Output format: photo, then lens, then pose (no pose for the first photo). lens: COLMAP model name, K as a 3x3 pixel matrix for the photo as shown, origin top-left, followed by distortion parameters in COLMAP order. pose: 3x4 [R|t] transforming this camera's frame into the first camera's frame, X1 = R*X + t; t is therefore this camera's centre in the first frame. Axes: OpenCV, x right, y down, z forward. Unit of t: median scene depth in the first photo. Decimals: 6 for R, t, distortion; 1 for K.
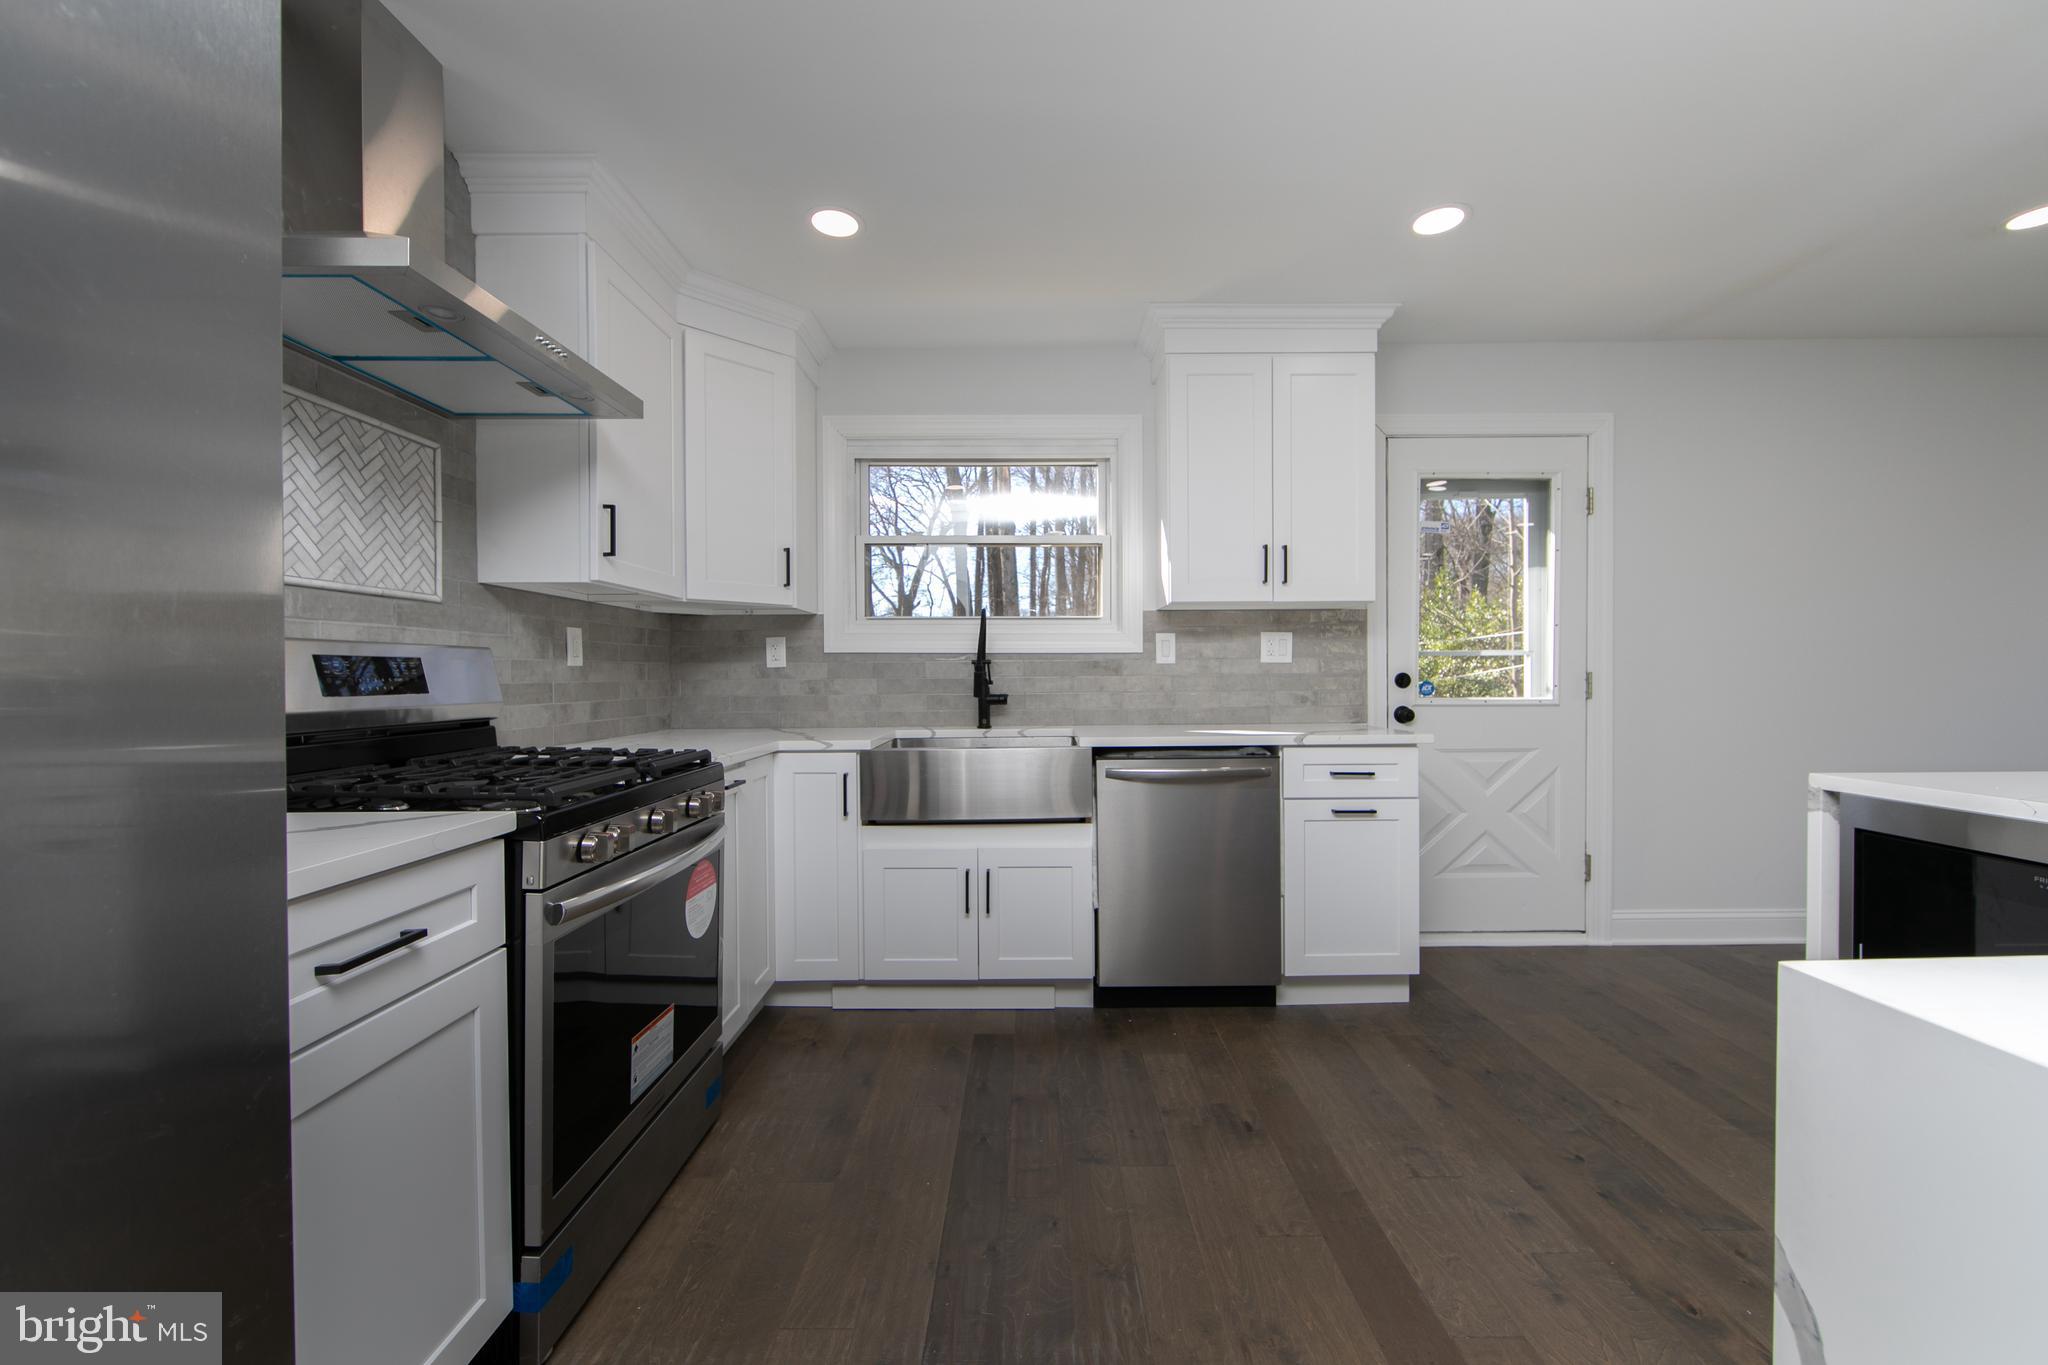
lens RADIAL K [[805.6, 0, 1024.0], [0, 805.6, 682.5], [0, 0, 1]] dist [-0.001875, 0.000256]
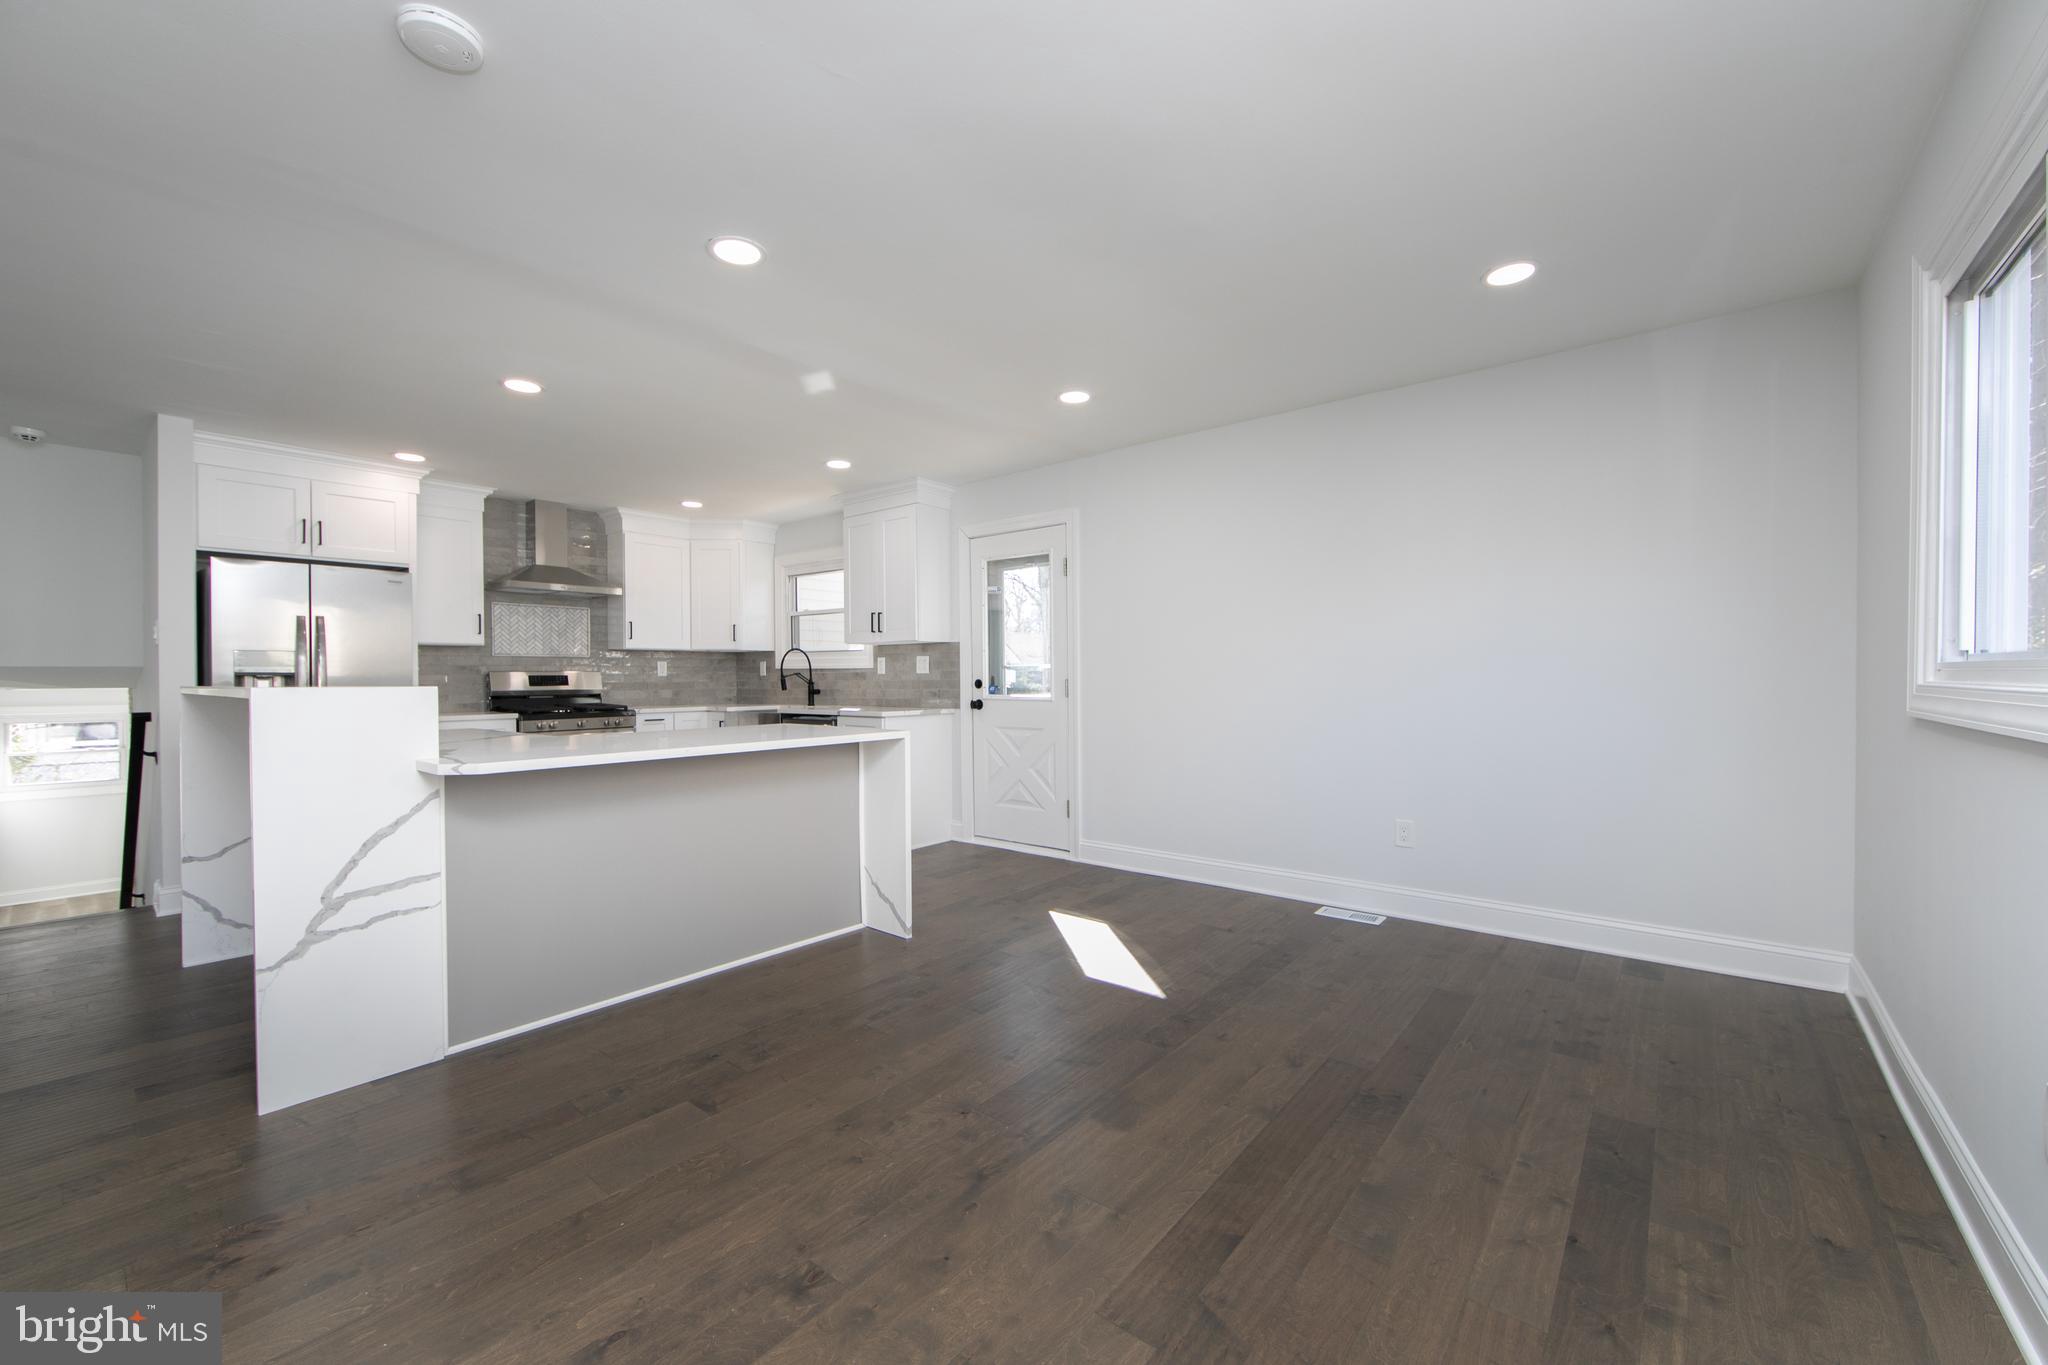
lens RADIAL K [[793.3, 0, 1021.9], [0, 793.3, 684.5], [0, 0, 1]] dist [-0.008112, -0.000135]
pose [[0.771593, 0.008373, -0.636061, 2.057740], [-0.005057, 0.999963, 0.007028, -0.017148], [0.636096, -0.002206, 0.771606, -0.263936]]
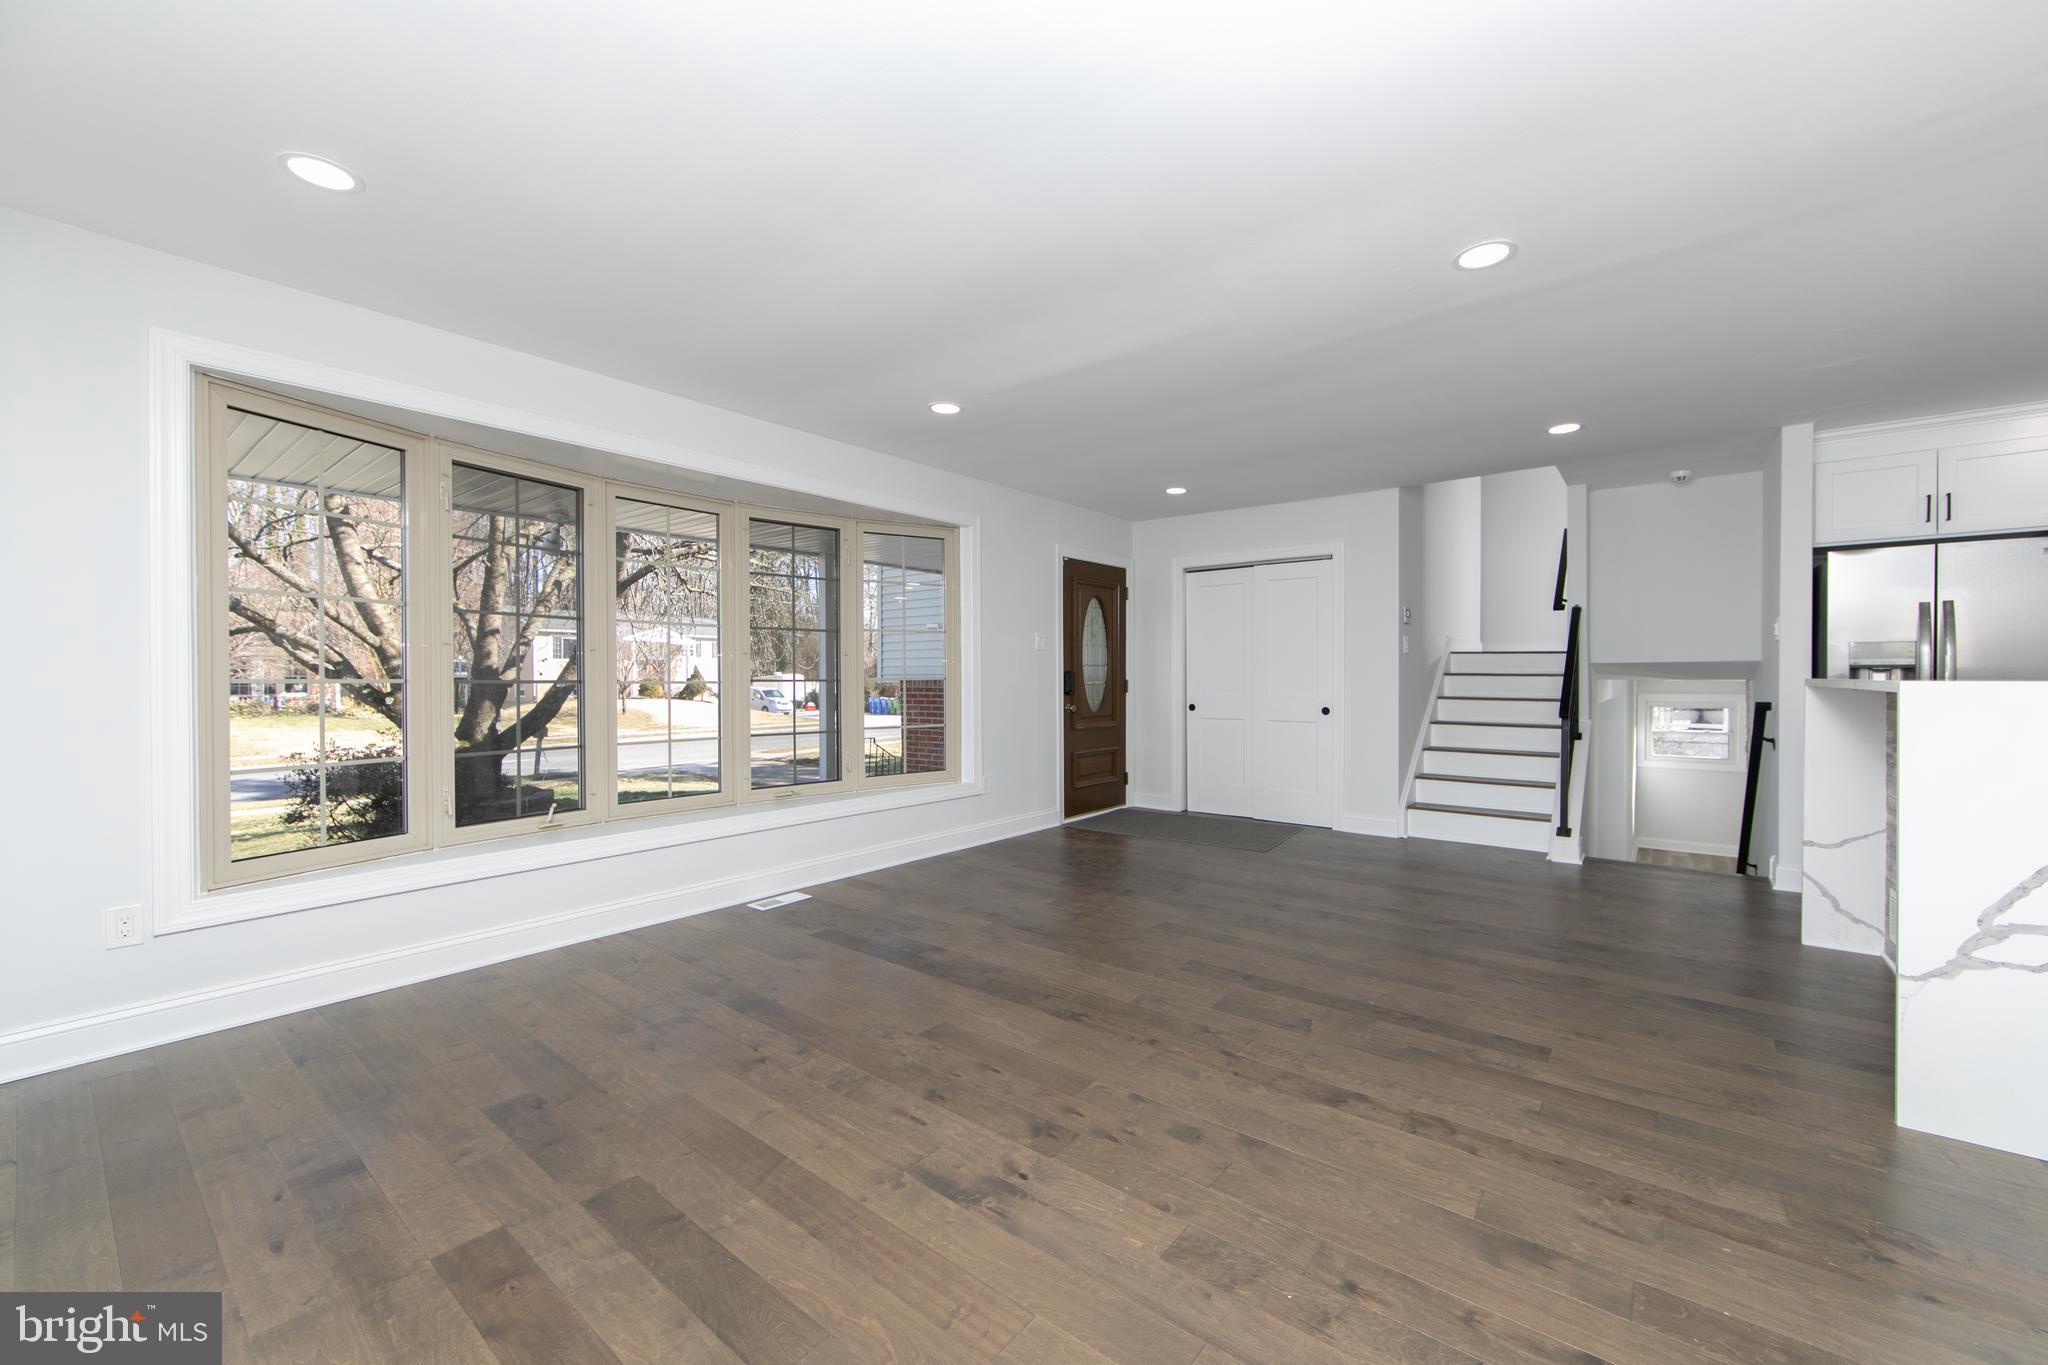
lens RADIAL K [[797.2, 0, 1032.4], [0, 797.2, 685.2], [0, 0, 1]] dist [-0.001946, -0.000540]
pose [[-0.621425, 0.017543, -0.783277, 2.082981], [0.002571, 0.999790, 0.020353, -0.018326], [0.783469, 0.010635, -0.621339, -0.328382]]
